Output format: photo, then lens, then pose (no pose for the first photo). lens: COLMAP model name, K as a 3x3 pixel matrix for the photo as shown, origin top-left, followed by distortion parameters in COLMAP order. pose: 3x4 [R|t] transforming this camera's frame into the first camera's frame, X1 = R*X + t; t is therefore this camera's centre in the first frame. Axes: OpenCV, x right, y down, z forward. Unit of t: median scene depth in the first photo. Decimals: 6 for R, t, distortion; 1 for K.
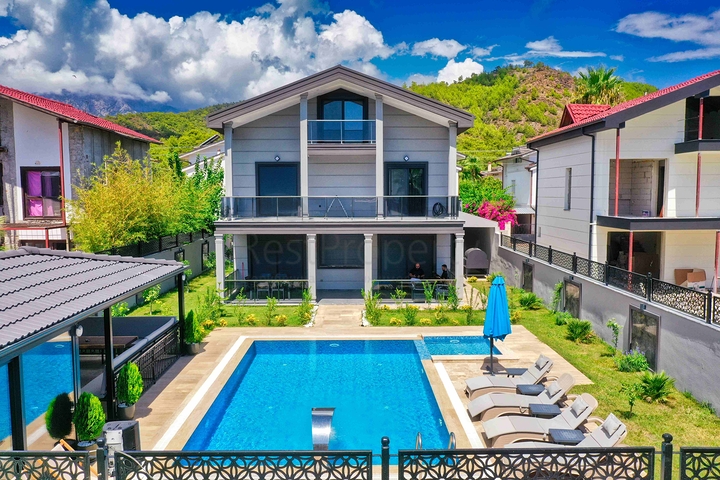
lens RADIAL K [[572.9, 0, 360.0], [0, 572.9, 240.0], [0, 0, 1]] dist [0.001867, 0.007974]
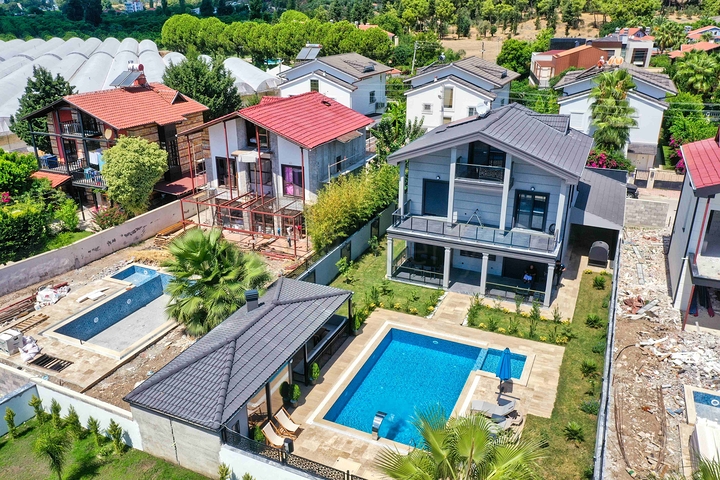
lens RADIAL K [[572.9, 0, 360.0], [0, 572.9, 240.0], [0, 0, 1]] dist [0.001867, 0.007974]
pose [[0.909258, 0.157299, -0.385366, 0.272262], [-0.036633, 0.952491, 0.302355, -0.458187], [0.414618, -0.260802, 0.871822, -0.374704]]
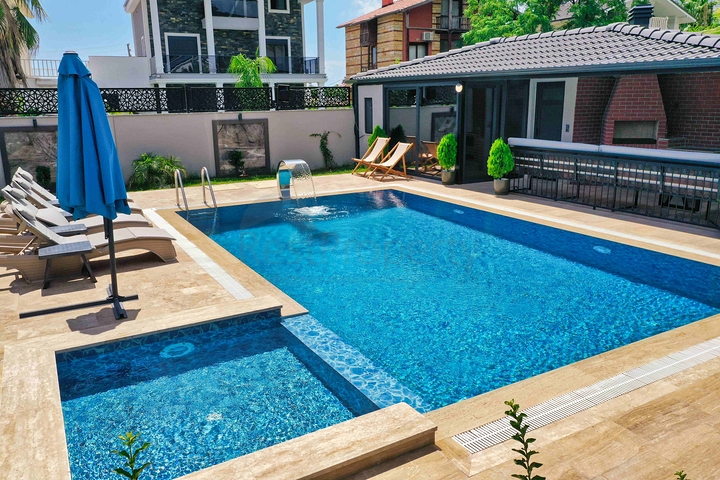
lens RADIAL K [[572.9, 0, 360.0], [0, 572.9, 240.0], [0, 0, 1]] dist [0.001867, 0.007974]
pose [[-0.872043, 0.133746, -0.470801, 0.162112], [-0.031107, 0.944847, 0.326032, 0.030347], [0.488440, 0.298959, -0.819786, 0.865681]]
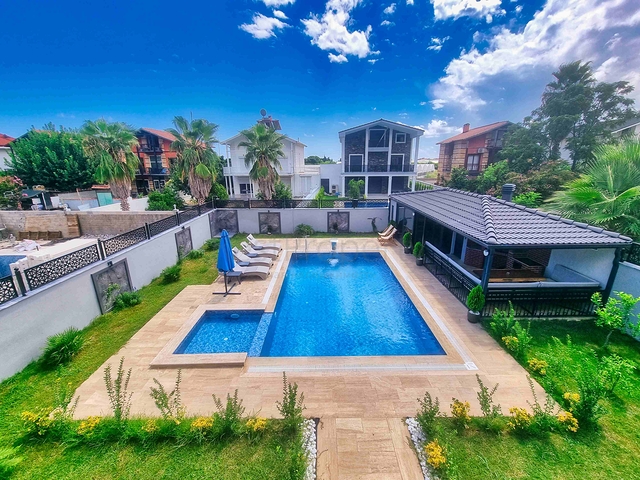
lens RADIAL K [[263.4, 0, 317.9], [0, 263.4, 234.1], [0, 0, 1]] dist [-0.002185, -0.000235]
pose [[-0.999949, 0.009760, 0.002724, 0.010171], [0.010101, 0.938887, 0.344078, -0.090804], [0.000801, 0.344088, -0.938937, 0.976079]]
